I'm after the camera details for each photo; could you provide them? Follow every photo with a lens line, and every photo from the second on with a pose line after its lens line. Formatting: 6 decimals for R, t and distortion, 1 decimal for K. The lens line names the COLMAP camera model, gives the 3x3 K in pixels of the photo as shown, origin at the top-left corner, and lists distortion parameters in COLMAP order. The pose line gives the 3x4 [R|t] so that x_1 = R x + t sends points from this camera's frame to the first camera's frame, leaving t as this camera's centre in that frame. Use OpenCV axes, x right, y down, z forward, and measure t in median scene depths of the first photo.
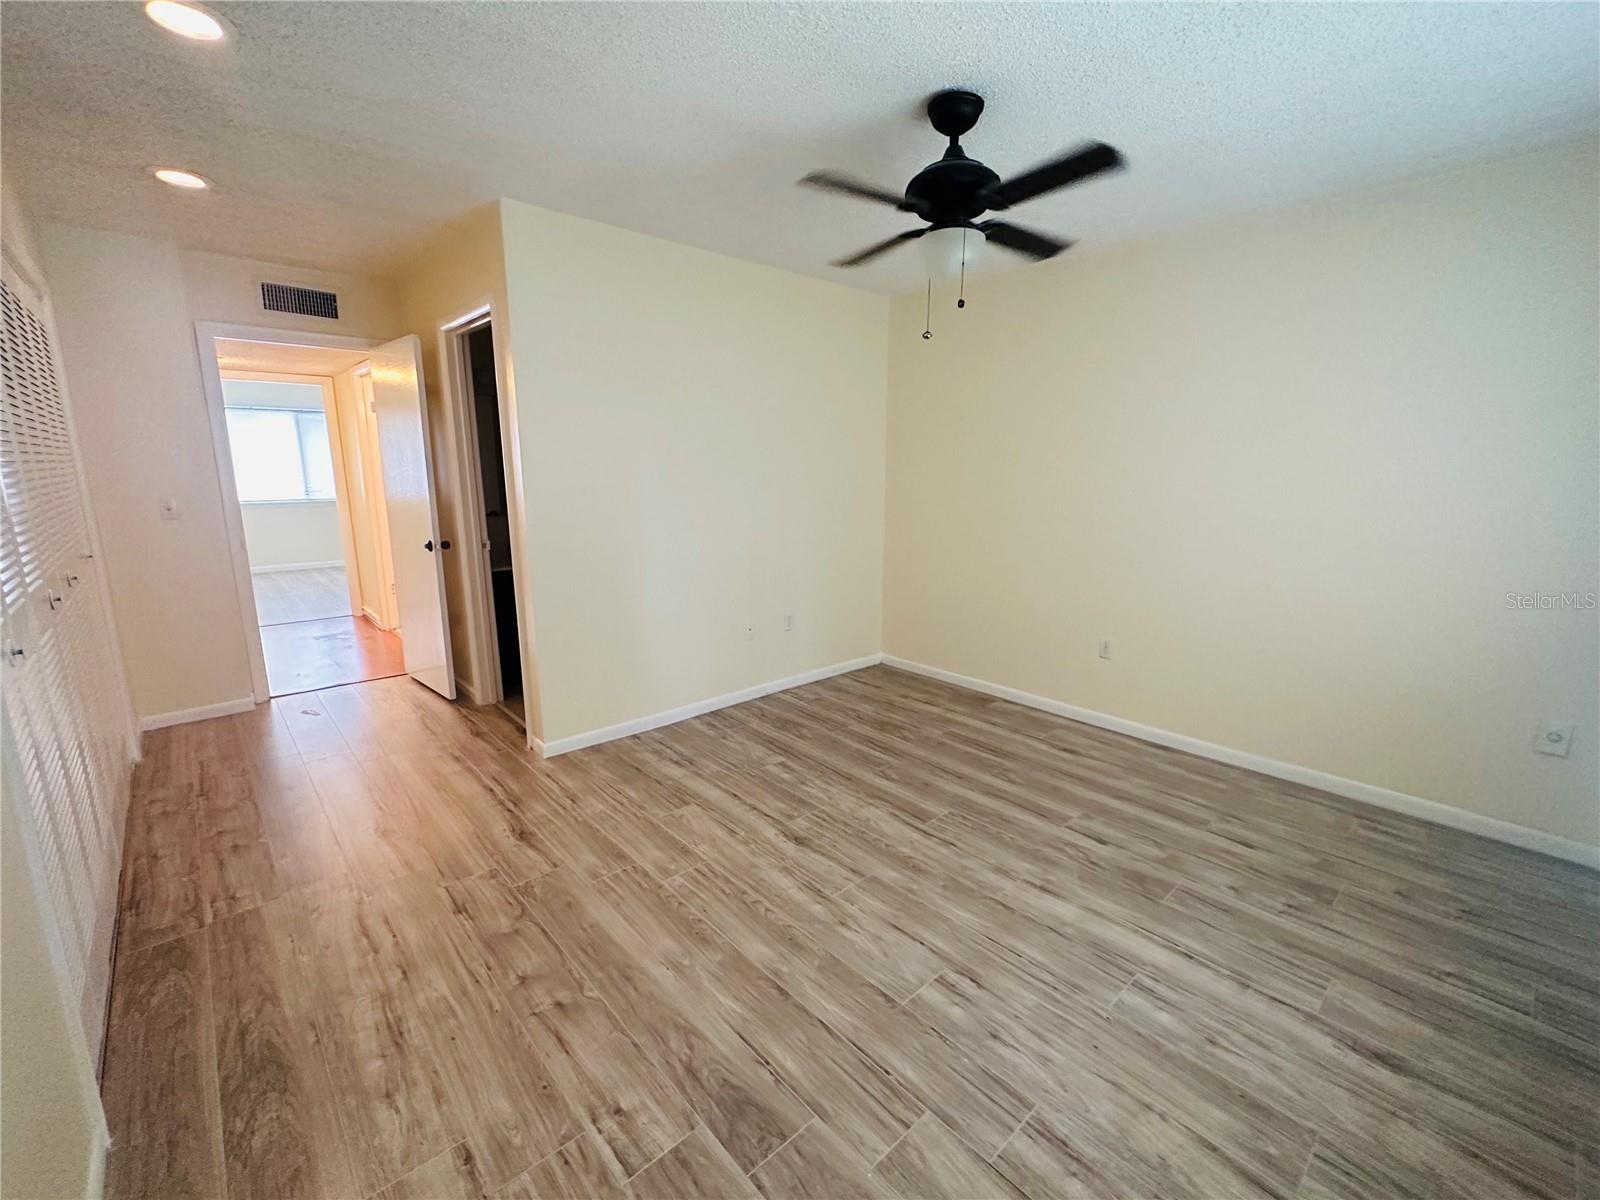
lens RADIAL K [[680.9, 0, 800.0], [0, 680.9, 600.0], [0, 0, 1]] dist [-0.000234, 0.000767]
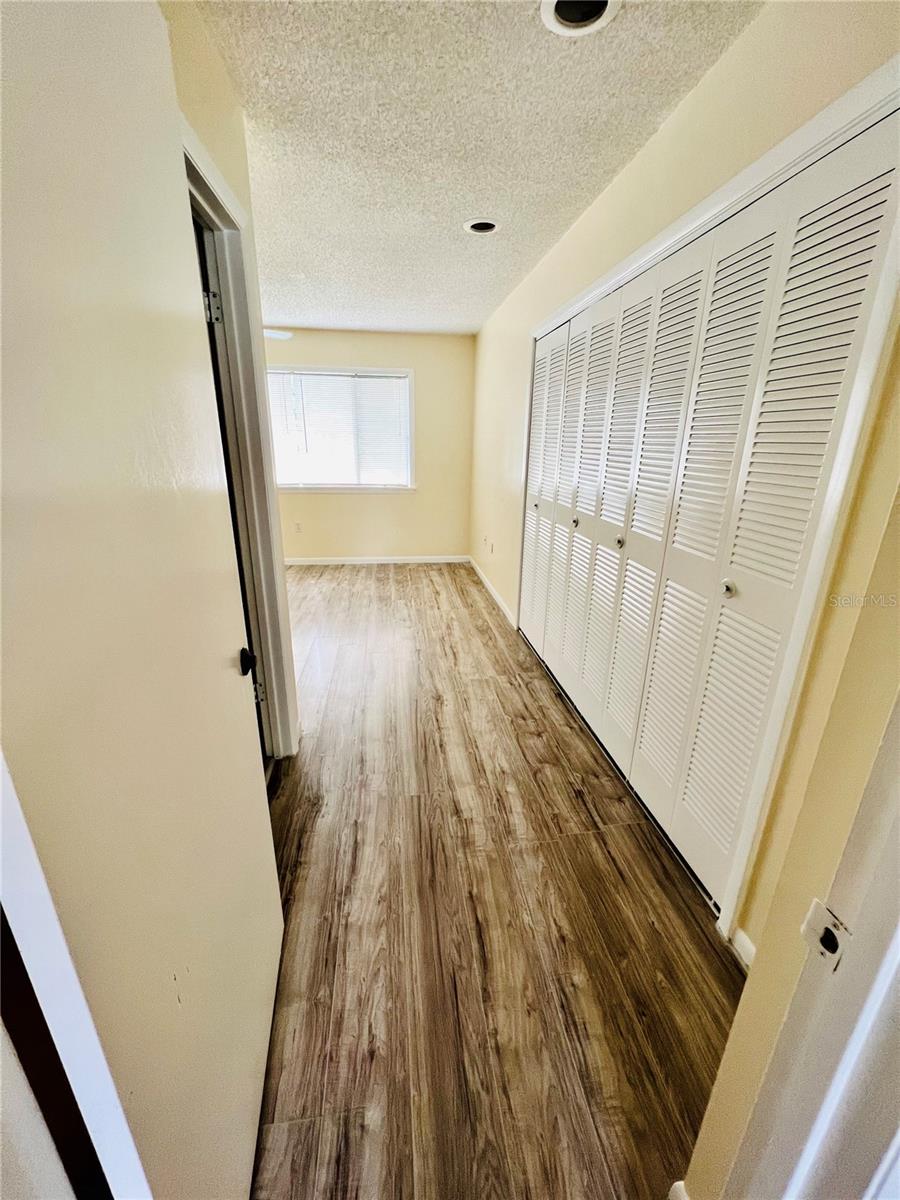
lens RADIAL K [[481.9, 0, 455.1], [0, 481.9, 594.2], [0, 0, 1]] dist [0.002517, 0.000434]
pose [[-0.824801, -0.189388, 0.532762, -1.227209], [0.095066, 0.882374, 0.460846, -0.360862], [-0.557373, 0.430754, -0.709779, 1.725749]]
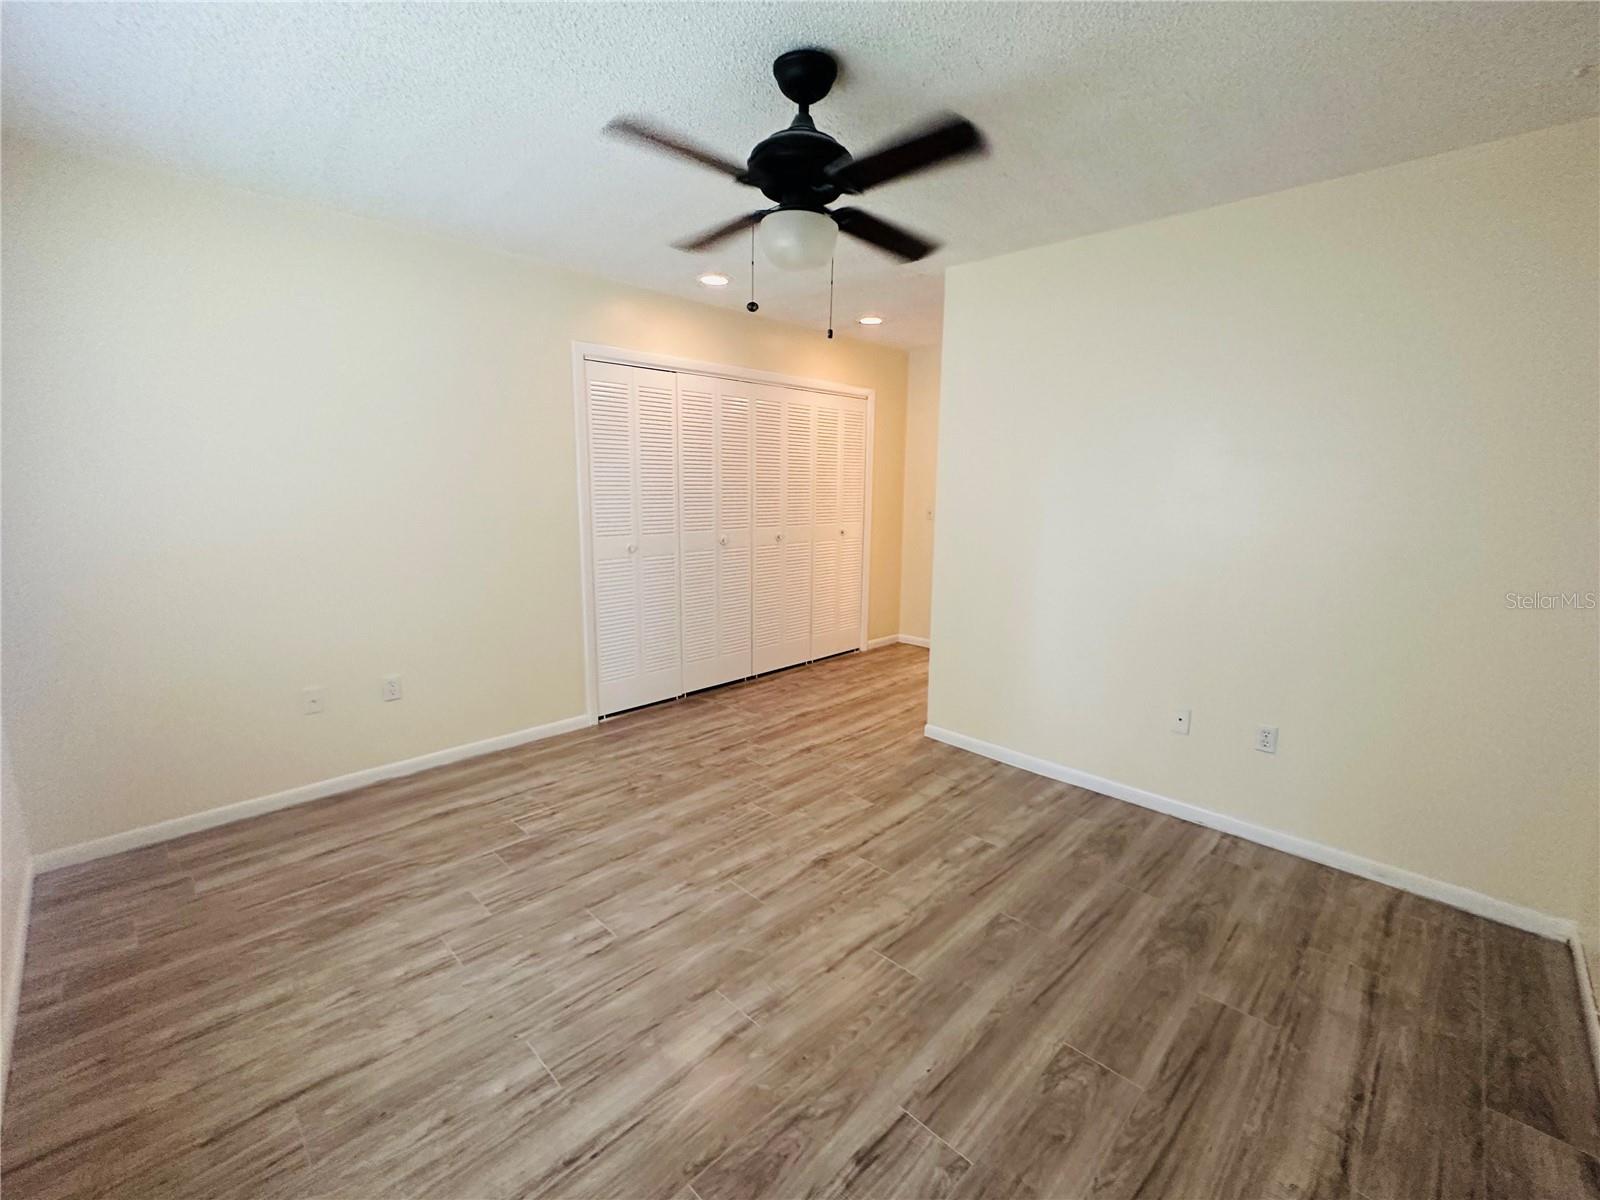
lens RADIAL K [[680.9, 0, 800.0], [0, 680.9, 600.0], [0, 0, 1]] dist [-0.000234, 0.000767]
pose [[0.057868, 0.171934, -0.983407, 0.953757], [-0.210951, 0.964921, 0.156289, -0.171278], [0.975782, 0.198407, 0.092108, 0.842947]]
